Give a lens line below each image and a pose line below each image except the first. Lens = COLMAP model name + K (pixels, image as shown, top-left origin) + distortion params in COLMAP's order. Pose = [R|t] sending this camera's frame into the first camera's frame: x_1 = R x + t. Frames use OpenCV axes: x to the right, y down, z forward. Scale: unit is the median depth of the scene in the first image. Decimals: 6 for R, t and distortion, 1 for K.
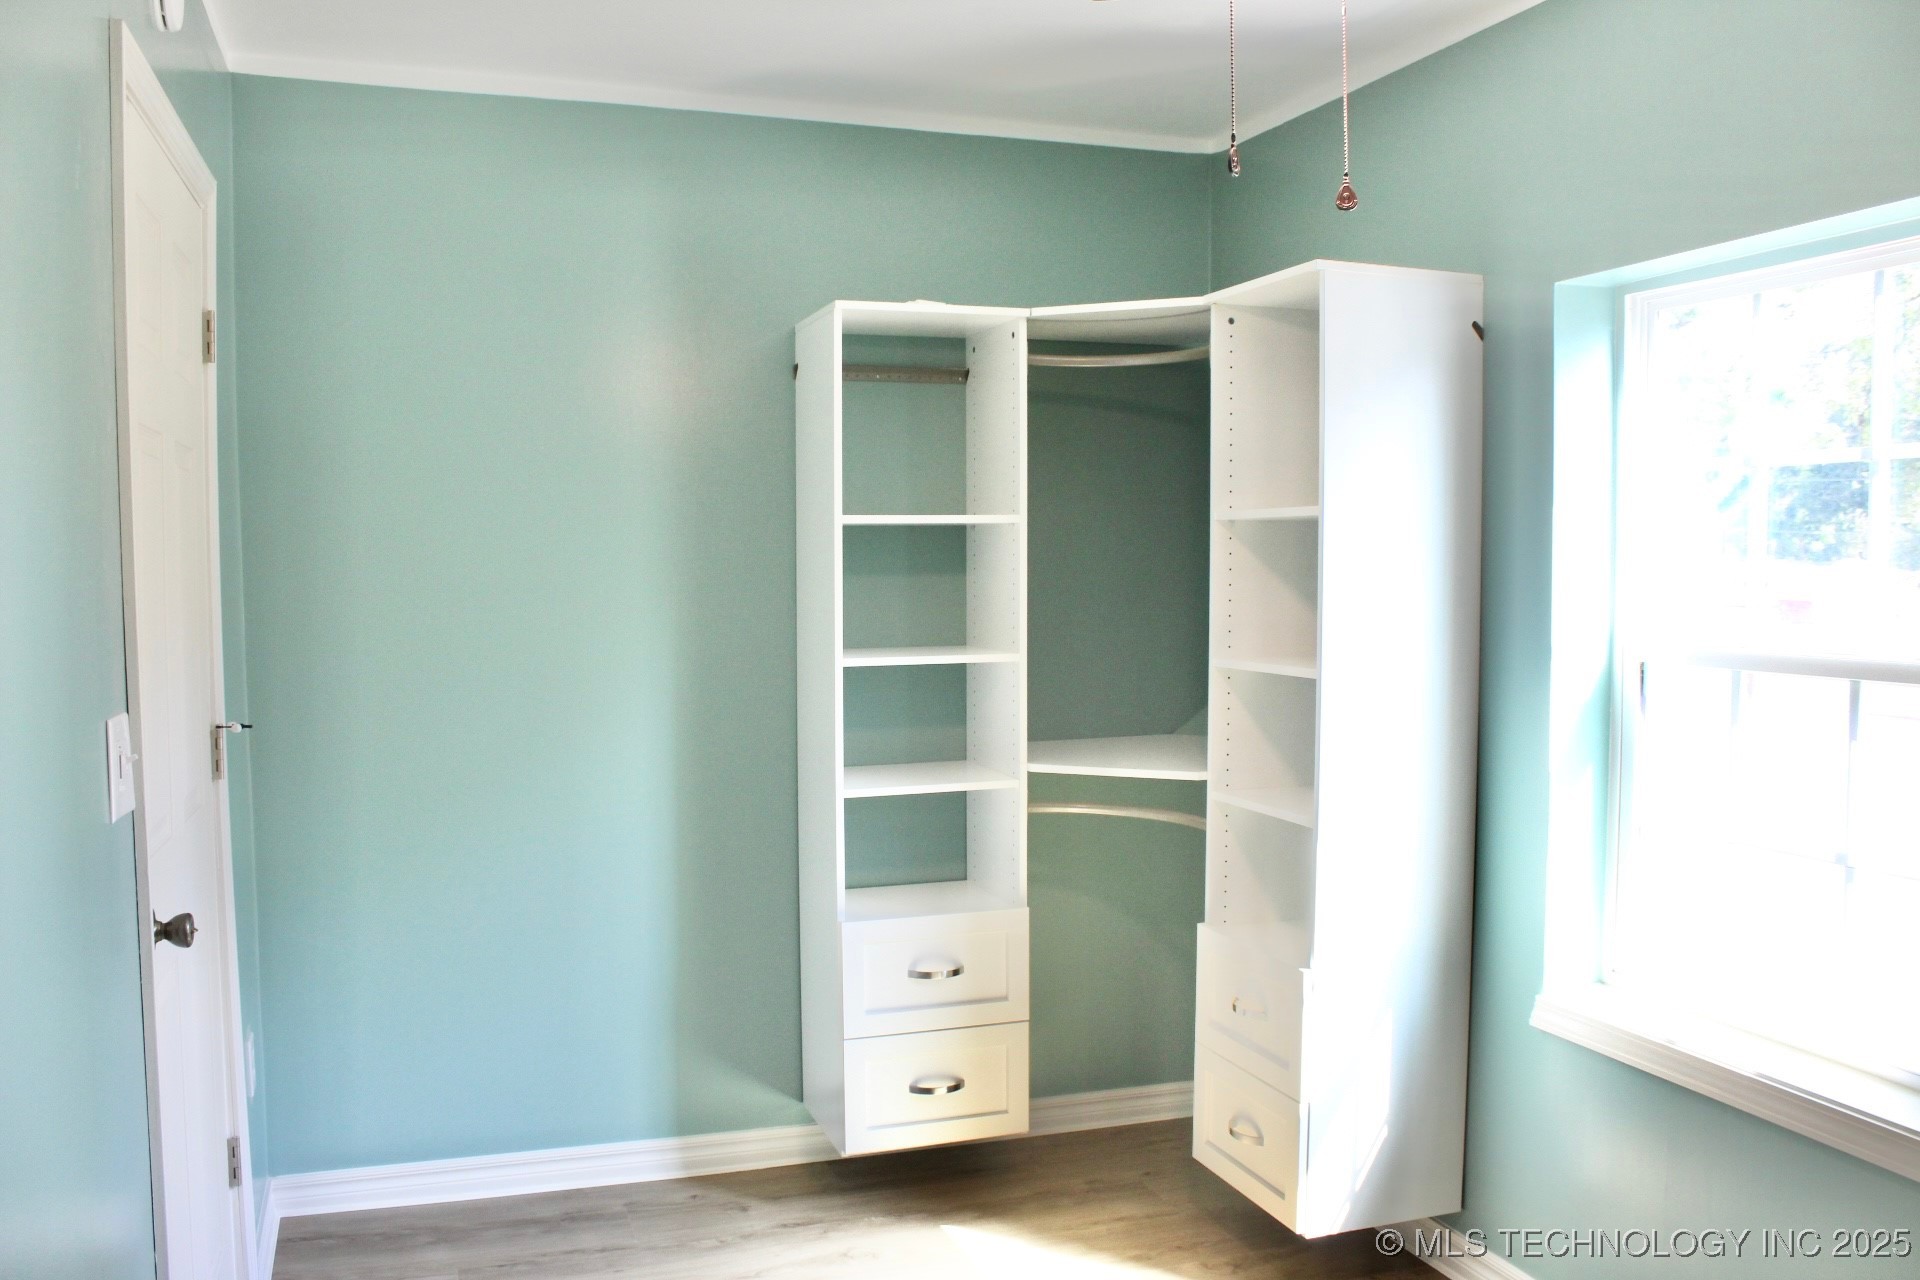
lens RADIAL K [[1588.8, 0, 956.1], [0, 1588.8, 639.5], [0, 0, 1]] dist [-0.166910, 0.142920]
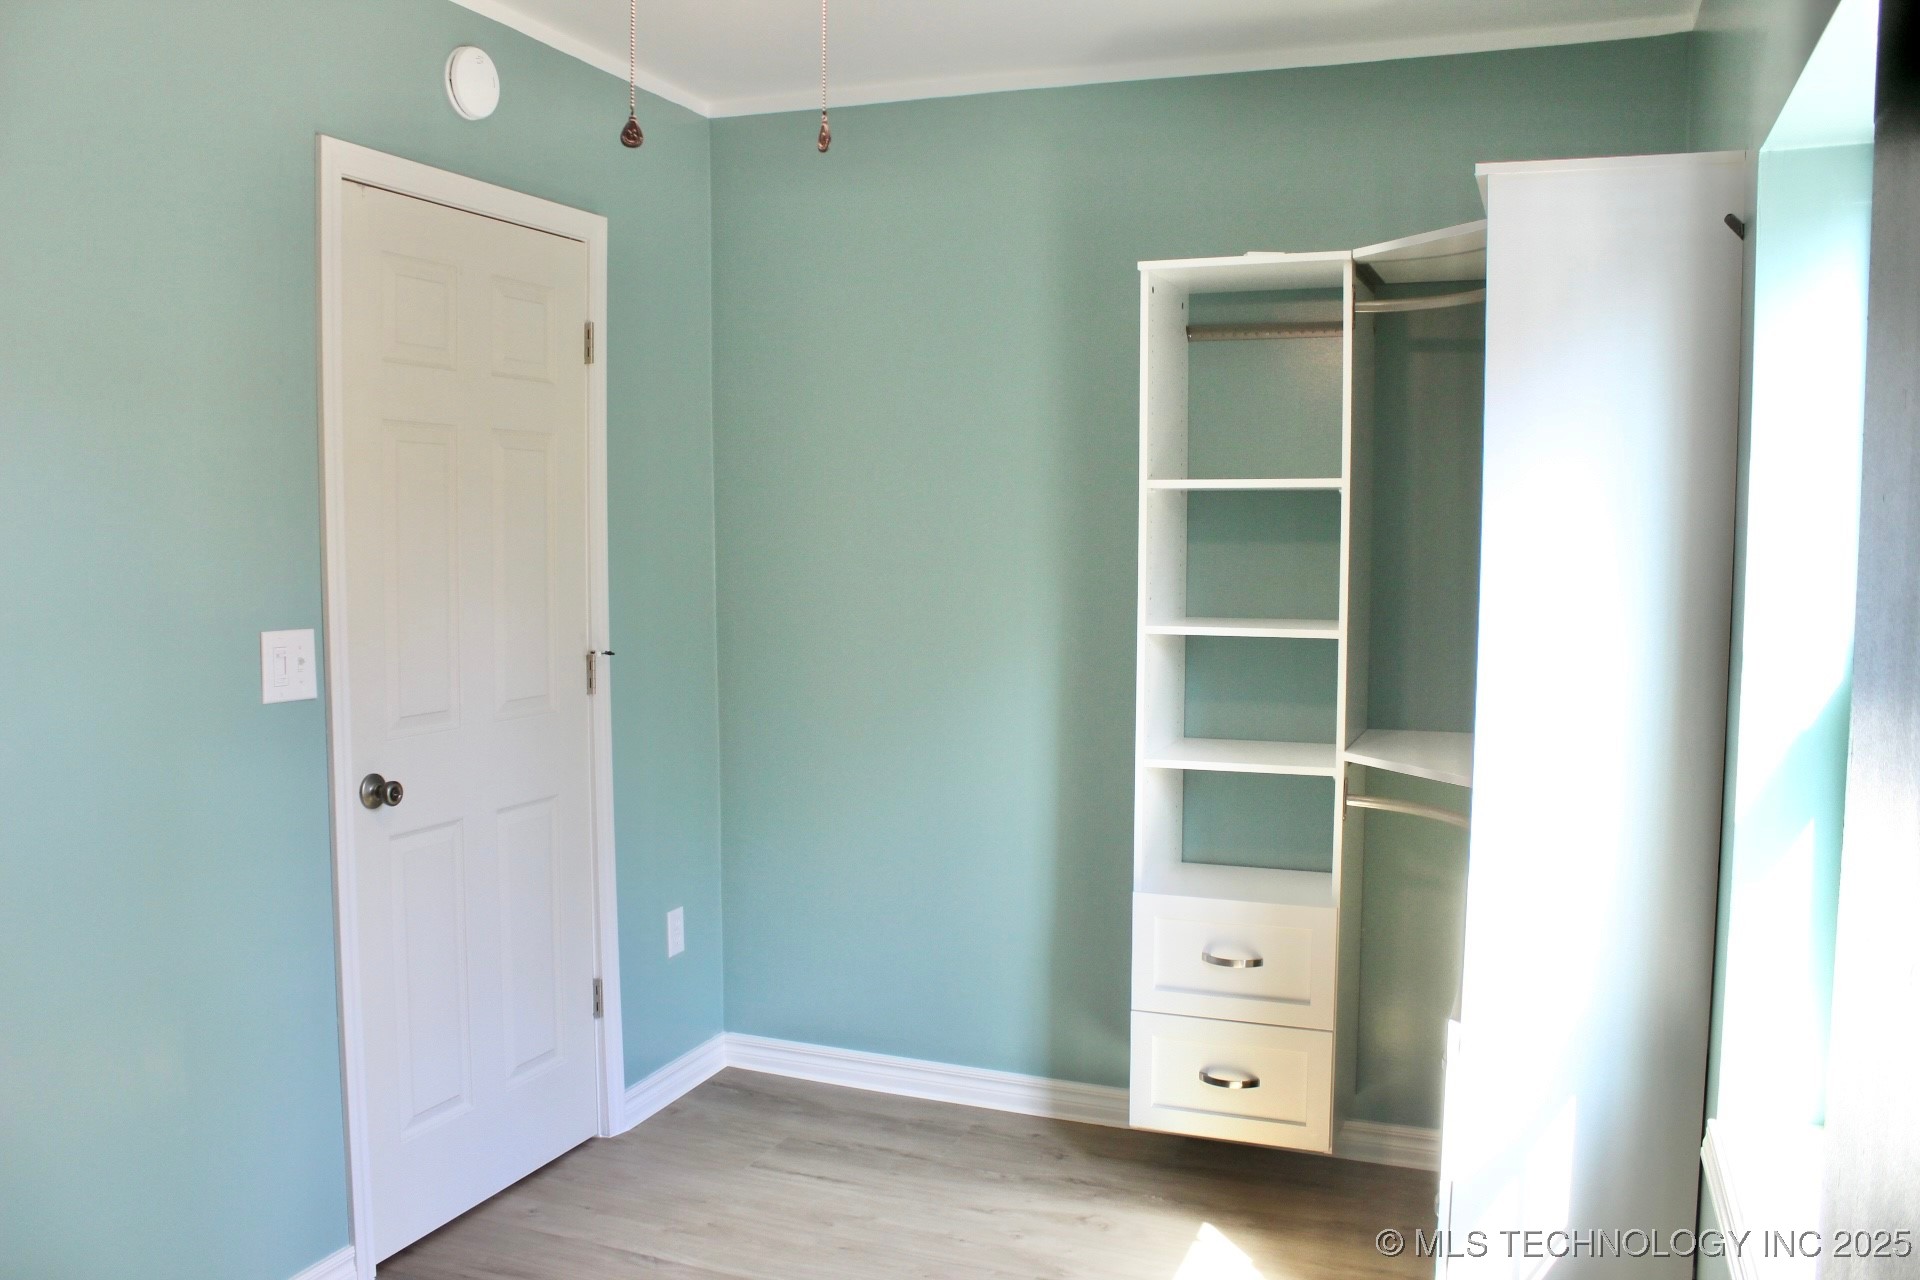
lens RADIAL K [[1588.8, 0, 944.7], [0, 1588.8, 635.2], [0, 0, 1]] dist [-0.166910, 0.142920]
pose [[0.757415, 0.052404, -0.650827, 0.461733], [-0.040568, 0.998625, 0.033196, -0.009306], [0.651672, 0.001260, 0.758500, 0.167112]]
